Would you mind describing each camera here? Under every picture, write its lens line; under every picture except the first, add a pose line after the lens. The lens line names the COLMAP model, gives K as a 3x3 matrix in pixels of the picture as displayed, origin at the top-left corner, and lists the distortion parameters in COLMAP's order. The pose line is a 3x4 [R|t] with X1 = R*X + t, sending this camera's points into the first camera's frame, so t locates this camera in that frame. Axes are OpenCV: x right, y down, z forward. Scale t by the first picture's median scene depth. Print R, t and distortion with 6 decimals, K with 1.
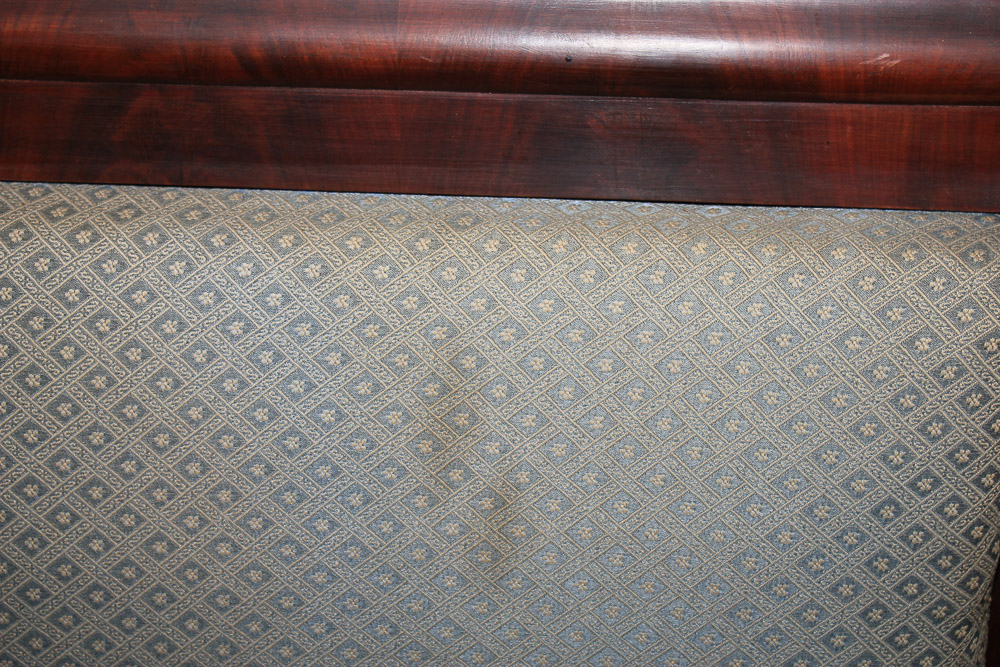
lens RADIAL K [[2040.0, 0, 500.0], [0, 2040.0, 333.5], [0, 0, 1]] dist [0.032980, 0.239459]
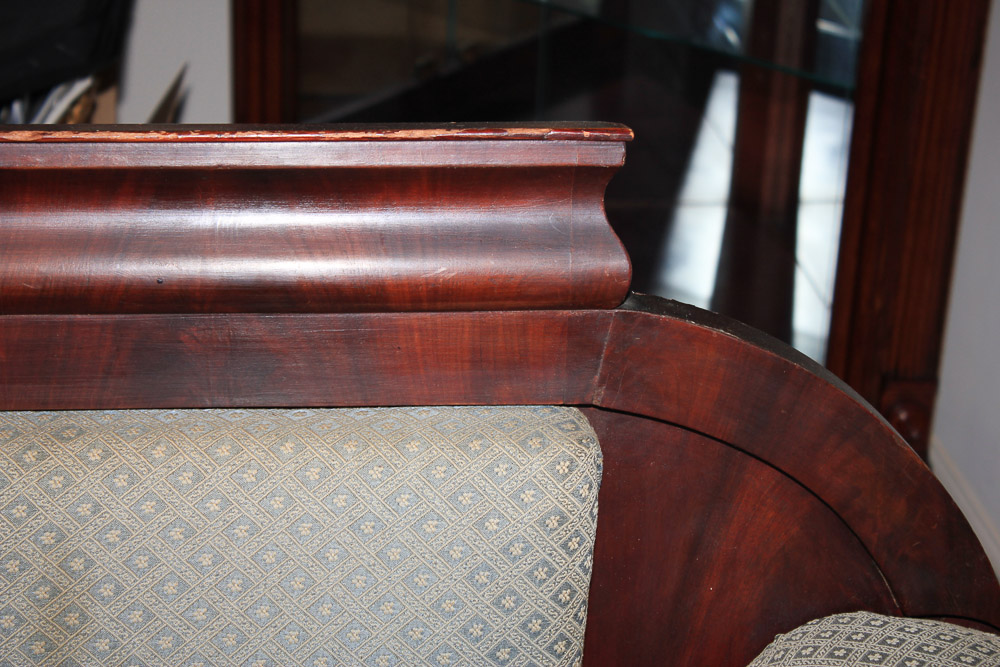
lens RADIAL K [[2425.5, 0, 500.0], [0, 2425.5, 333.5], [0, 0, 1]] dist [0.085286, 0.342364]
pose [[0.987550, -0.037465, 0.152778, 0.013209], [0.054100, 0.992870, -0.106222, 0.041611], [-0.147709, 0.113165, 0.982535, -0.303719]]
